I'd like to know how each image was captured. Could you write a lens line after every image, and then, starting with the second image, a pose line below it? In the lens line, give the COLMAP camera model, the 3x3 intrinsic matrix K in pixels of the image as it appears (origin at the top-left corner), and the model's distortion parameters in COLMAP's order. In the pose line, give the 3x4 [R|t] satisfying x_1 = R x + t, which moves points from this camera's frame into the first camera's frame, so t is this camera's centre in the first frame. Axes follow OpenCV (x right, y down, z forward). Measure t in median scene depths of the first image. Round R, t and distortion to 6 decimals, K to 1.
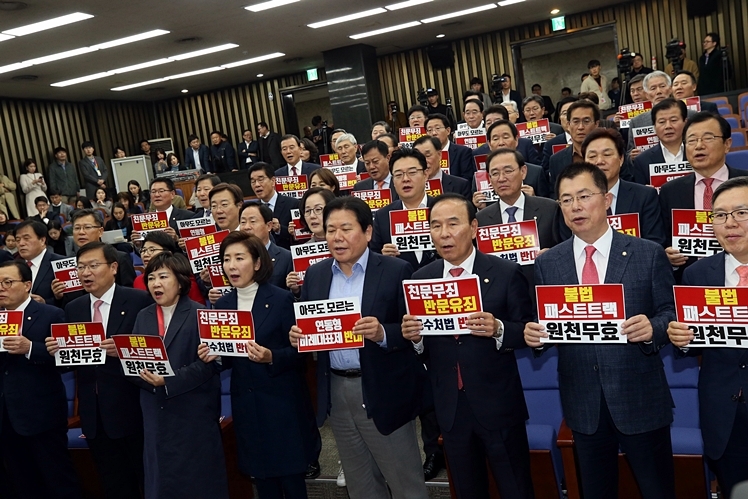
lens RADIAL K [[750.4, 0, 374.0], [0, 750.4, 249.5], [0, 0, 1]] dist [0.053973, -0.014721]
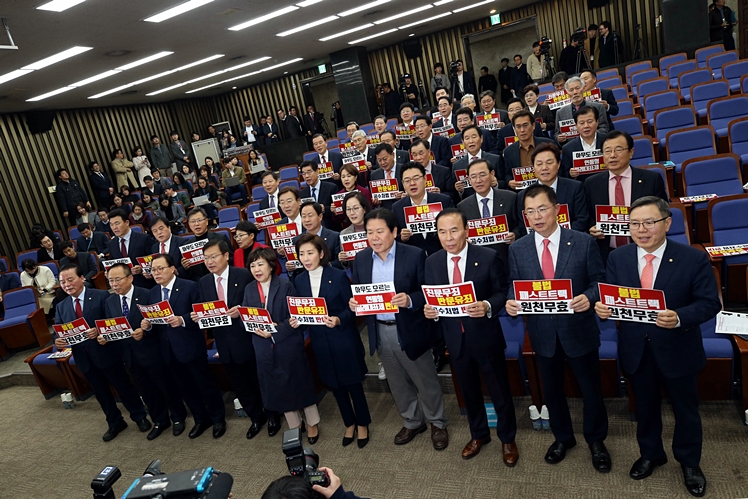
lens RADIAL K [[514.8, 0, 358.2], [0, 514.8, 249.2], [0, 0, 1]] dist [0.000620, 0.005009]
pose [[0.997131, -0.069208, -0.030650, -0.043505], [0.072710, 0.988342, 0.133763, -0.113571], [0.021035, -0.135608, 0.990539, -0.030085]]
